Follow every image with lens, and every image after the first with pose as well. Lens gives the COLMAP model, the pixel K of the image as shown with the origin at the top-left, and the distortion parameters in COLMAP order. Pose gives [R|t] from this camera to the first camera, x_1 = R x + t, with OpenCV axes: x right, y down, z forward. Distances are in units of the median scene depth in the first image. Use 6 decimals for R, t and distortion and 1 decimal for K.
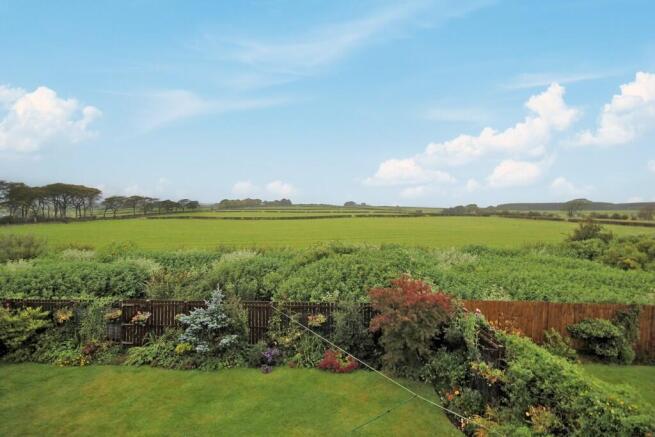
lens RADIAL K [[304.9, 0, 329.4], [0, 304.9, 217.2], [0, 0, 1]] dist [-0.012937, -0.001555]
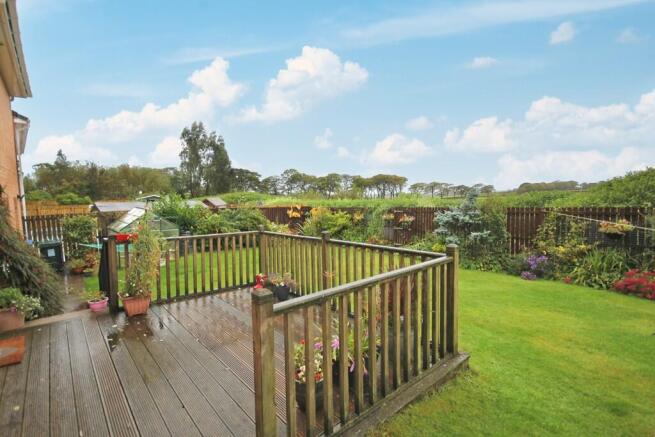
lens RADIAL K [[304.9, 0, 329.6], [0, 304.9, 216.7], [0, 0, 1]] dist [-0.012937, -0.001555]
pose [[0.623190, 0.028691, -0.781544, 0.147827], [0.013819, 0.998767, 0.047685, 0.471932], [0.781948, -0.040517, 0.622025, 0.134222]]
